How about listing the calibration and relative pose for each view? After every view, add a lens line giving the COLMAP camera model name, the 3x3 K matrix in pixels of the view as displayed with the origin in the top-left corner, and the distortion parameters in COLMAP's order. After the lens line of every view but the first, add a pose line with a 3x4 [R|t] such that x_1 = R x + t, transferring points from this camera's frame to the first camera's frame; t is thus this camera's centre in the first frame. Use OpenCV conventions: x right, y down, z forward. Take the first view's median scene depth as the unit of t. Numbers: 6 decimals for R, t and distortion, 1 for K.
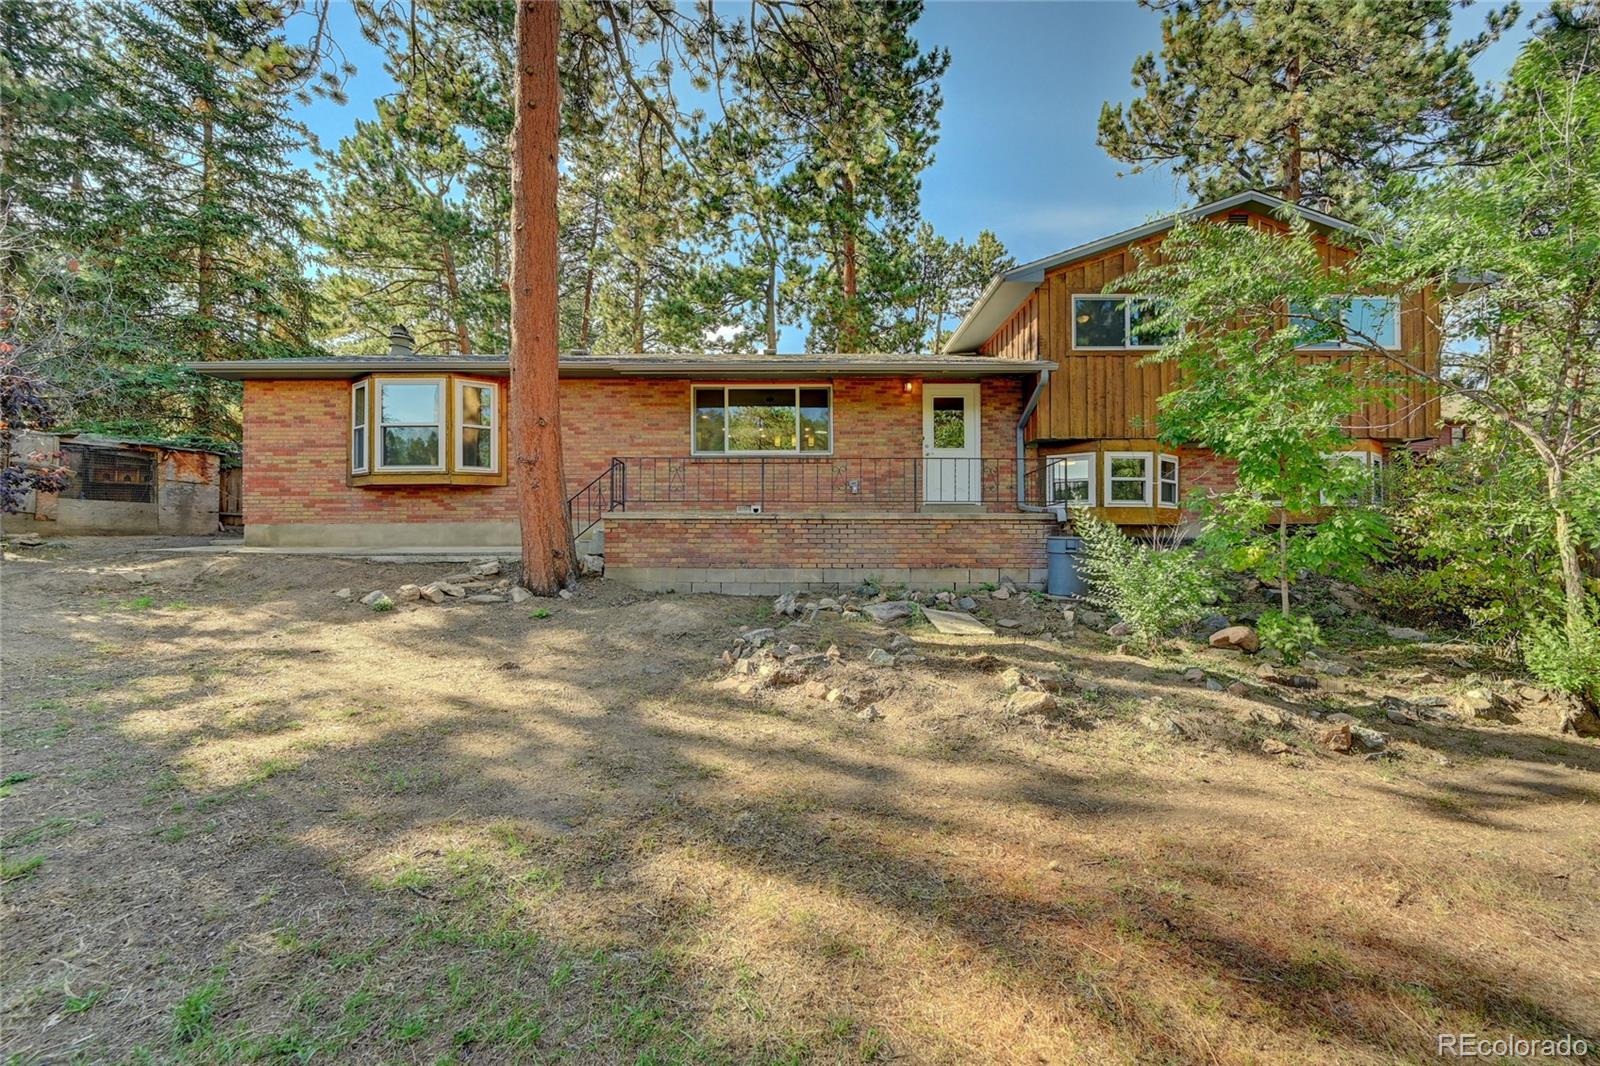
lens RADIAL K [[616.4, 0, 800.1], [0, 616.4, 510.5], [0, 0, 1]] dist [-0.000466, -0.000003]
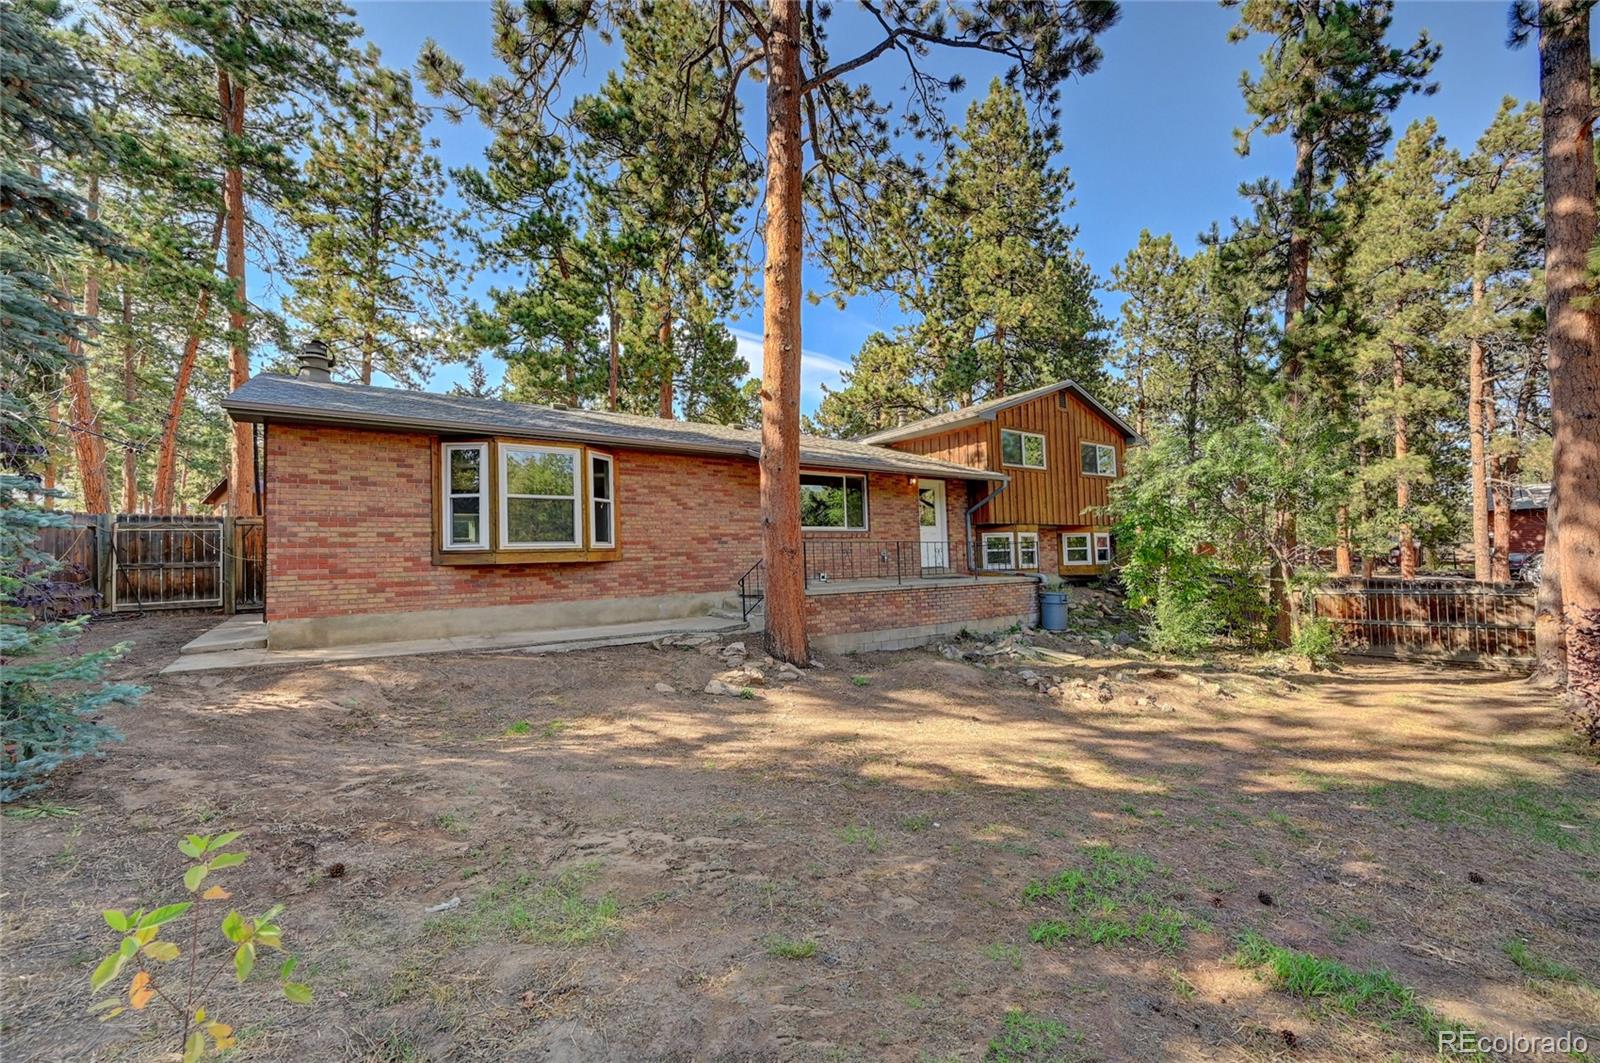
lens RADIAL K [[613.8, 0, 800.0], [0, 613.8, 531.5], [0, 0, 1]] dist [-0.000389, 0.000054]
pose [[0.825727, 0.009780, 0.563985, -0.810563], [-0.001729, 0.999889, -0.014807, -0.074409], [-0.564067, 0.011251, 0.825652, 0.041103]]
